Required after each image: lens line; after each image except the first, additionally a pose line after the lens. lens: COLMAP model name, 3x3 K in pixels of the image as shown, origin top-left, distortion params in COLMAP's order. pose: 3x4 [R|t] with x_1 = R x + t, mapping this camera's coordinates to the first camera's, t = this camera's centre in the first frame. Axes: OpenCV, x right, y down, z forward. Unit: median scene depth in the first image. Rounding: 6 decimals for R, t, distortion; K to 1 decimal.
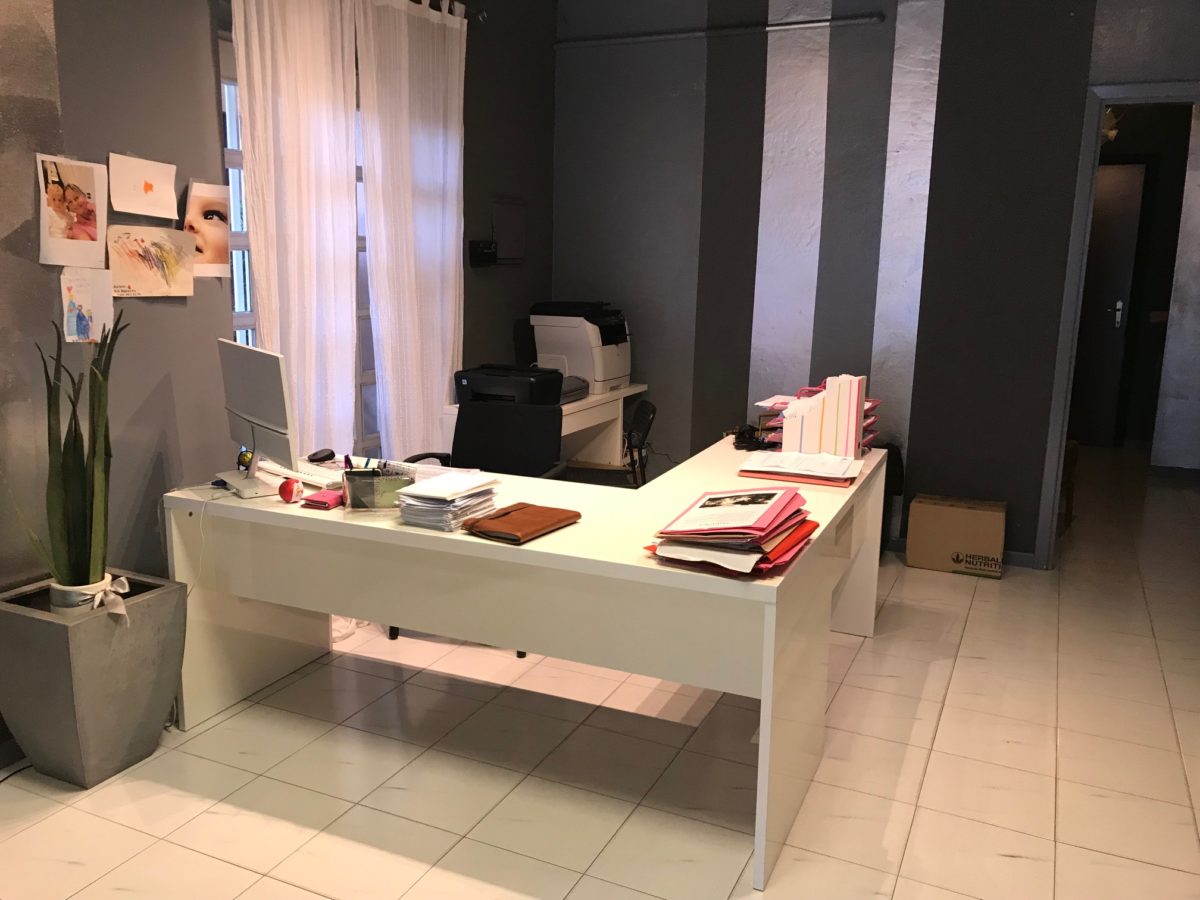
lens RADIAL K [[971.5, 0, 600.0], [0, 971.5, 448.9], [0, 0, 1]] dist [0.035041, -0.027296]
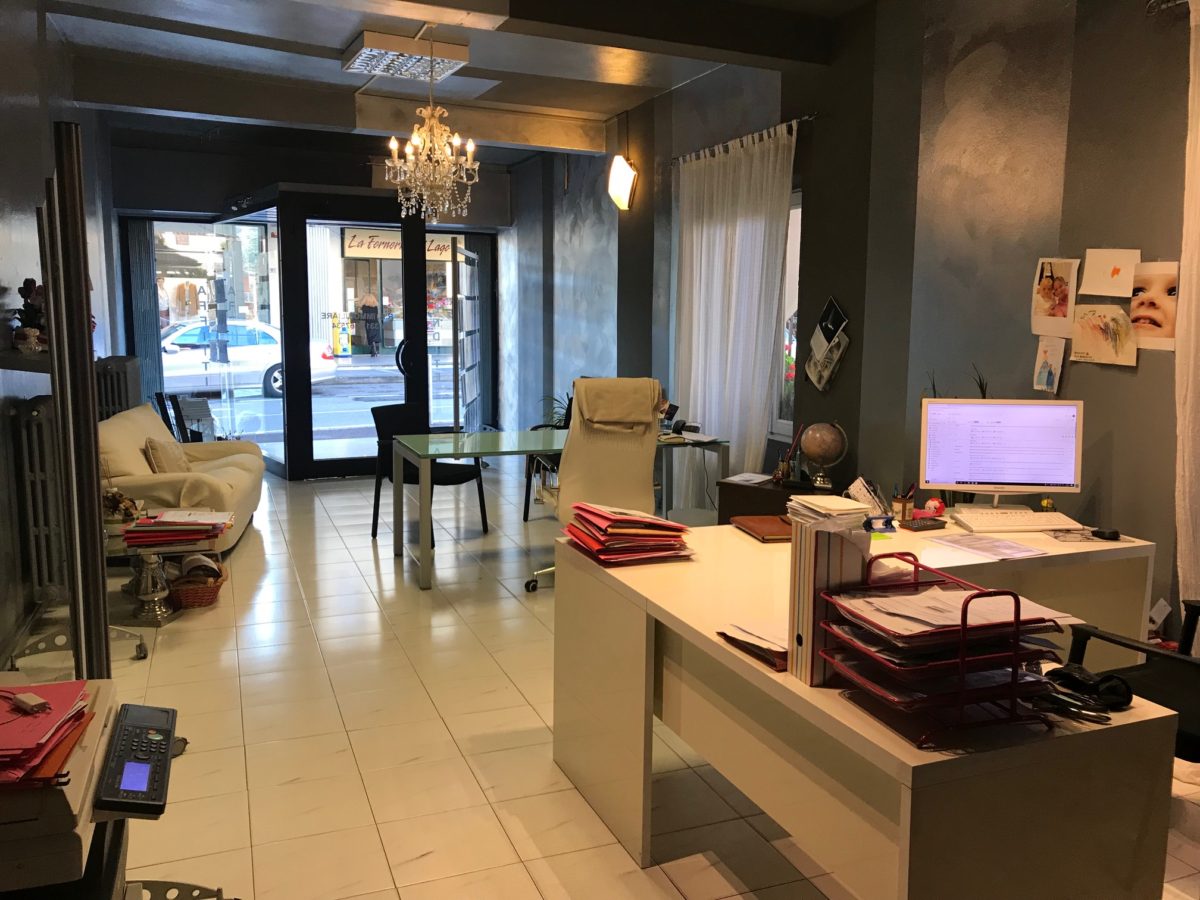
lens RADIAL K [[971.5, 0, 593.3], [0, 971.5, 456.7], [0, 0, 1]] dist [0.035041, -0.027296]
pose [[-0.693013, 0.084003, -0.716015, 0.893237], [-0.163506, 0.948993, 0.269590, -0.288024], [0.702139, 0.303902, -0.643929, 1.471700]]
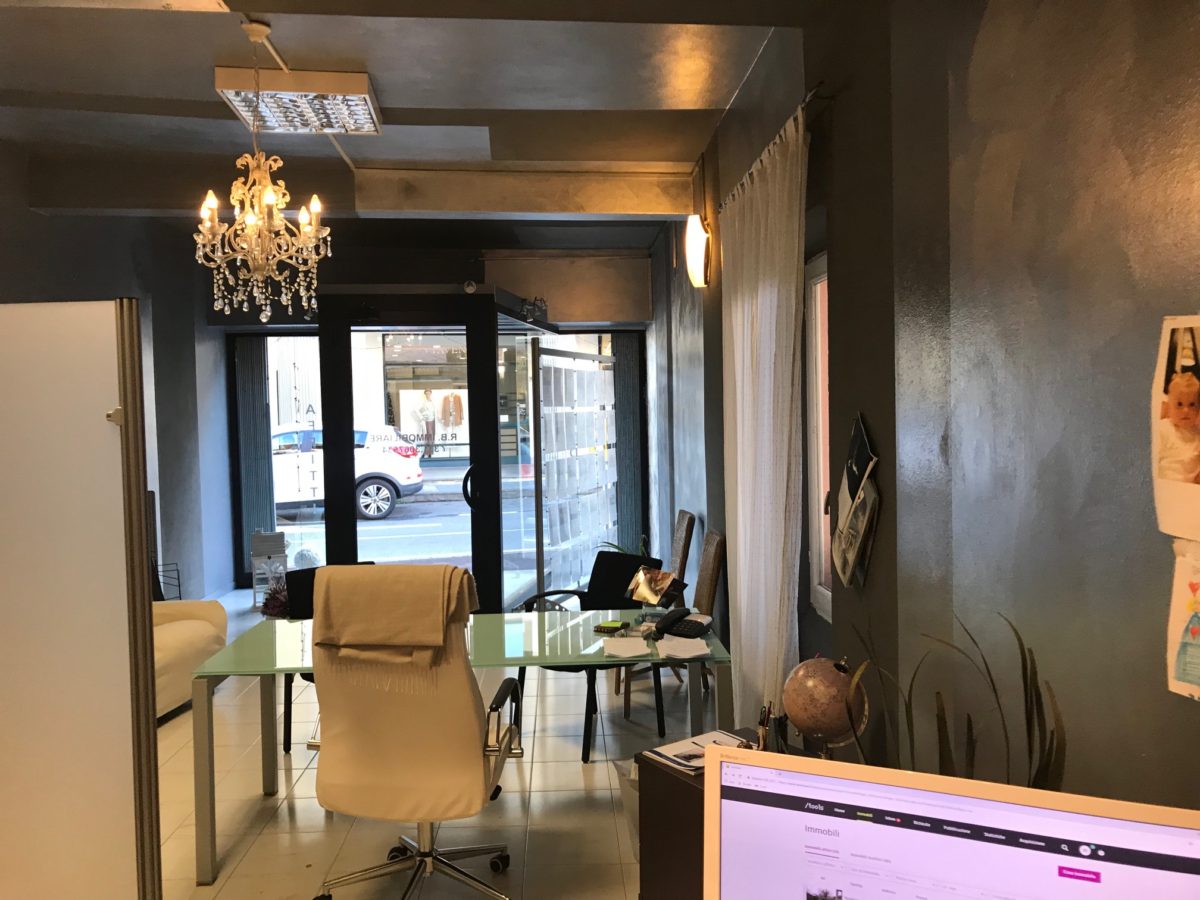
lens RADIAL K [[971.5, 0, 597.8], [0, 971.5, 457.7], [0, 0, 1]] dist [0.035041, -0.027296]
pose [[-0.888982, 0.021472, -0.457439, -0.074511], [-0.088040, 0.972253, 0.216732, -0.297479], [0.449400, 0.232943, -0.862425, 1.249774]]
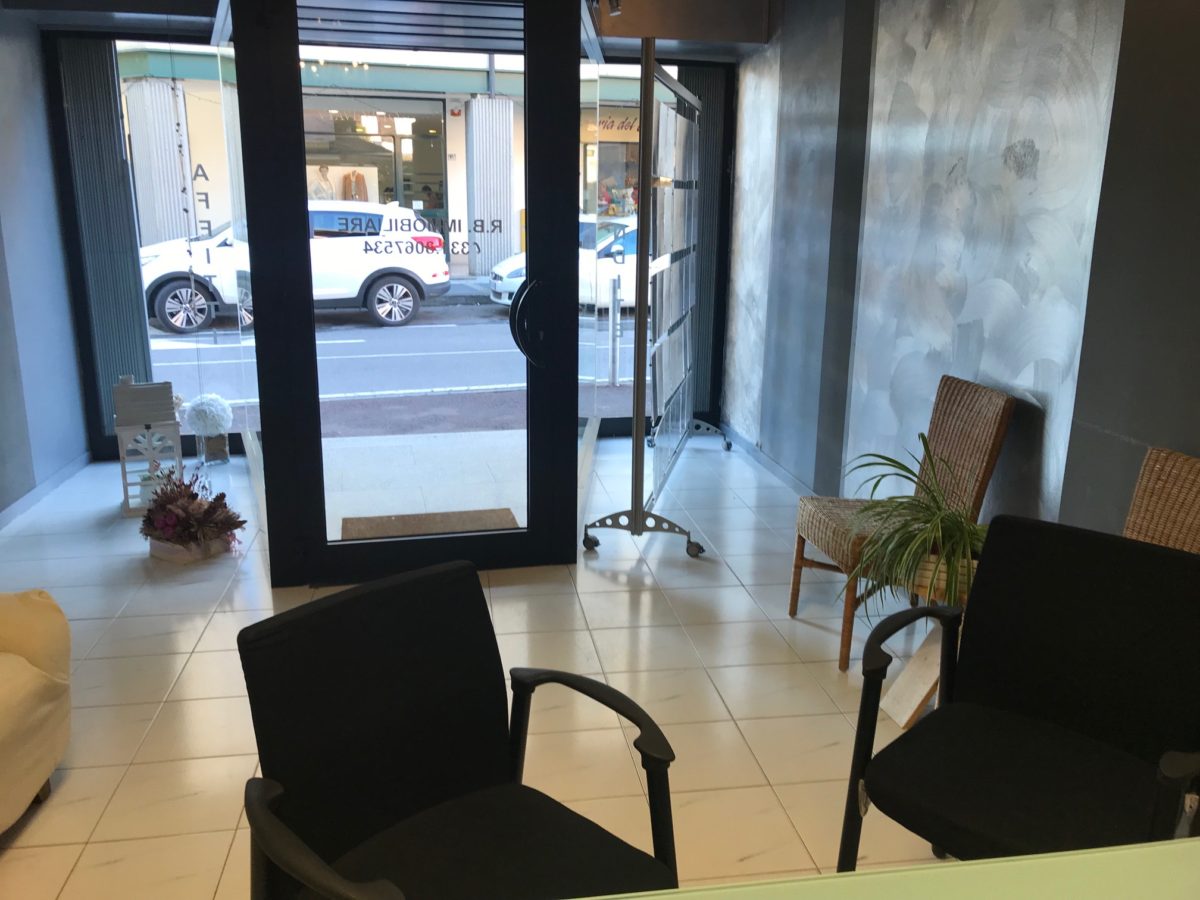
lens RADIAL K [[971.5, 0, 604.2], [0, 971.5, 442.9], [0, 0, 1]] dist [0.035041, -0.027296]
pose [[-0.825396, 0.104286, -0.554838, -0.230803], [-0.141398, 0.913278, 0.382007, -0.034955], [0.546560, 0.393760, -0.739071, 0.120481]]
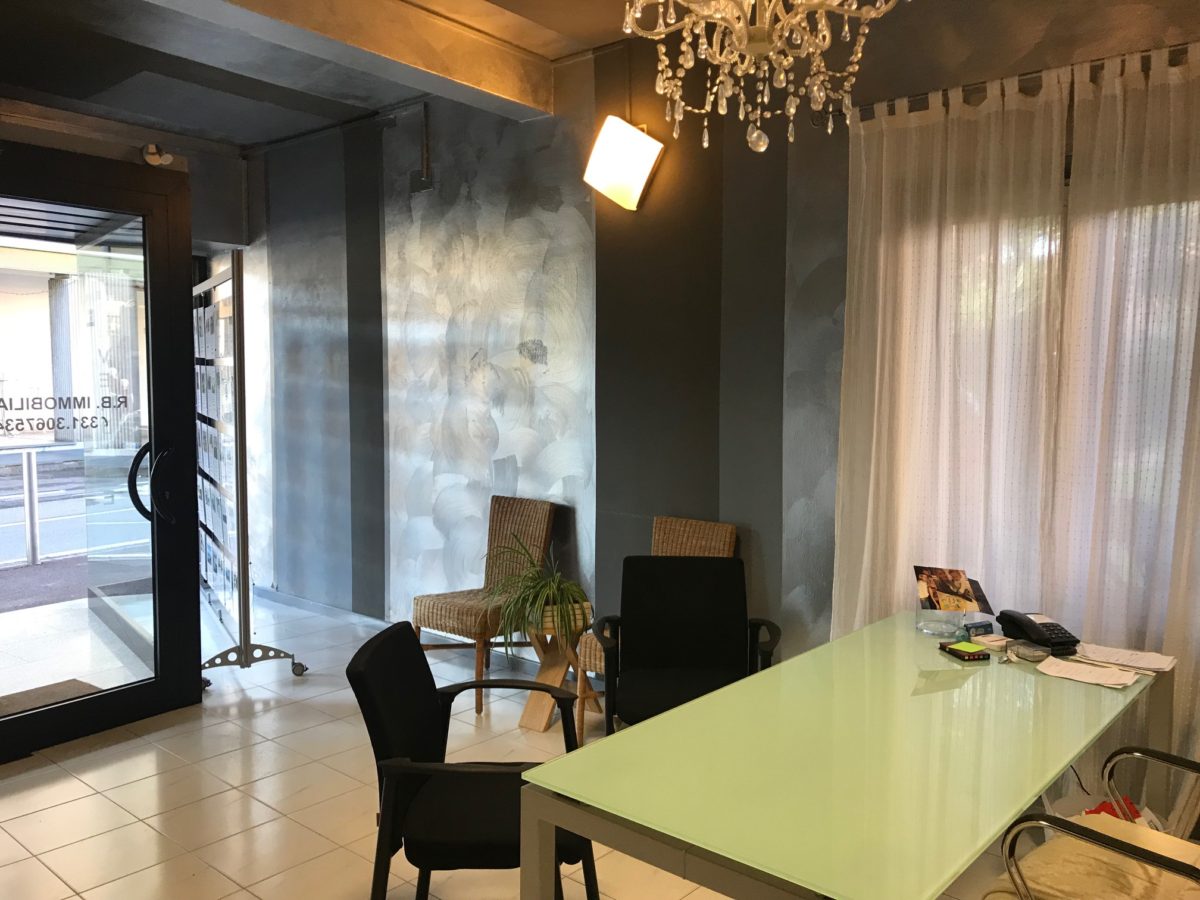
lens RADIAL K [[971.5, 0, 602.3], [0, 971.5, 446.4], [0, 0, 1]] dist [0.035041, -0.027296]
pose [[-0.265920, 0.049143, -0.962742, 0.355408], [-0.201639, 0.973772, 0.105401, -0.014439], [0.942671, 0.222155, -0.249036, 0.013110]]
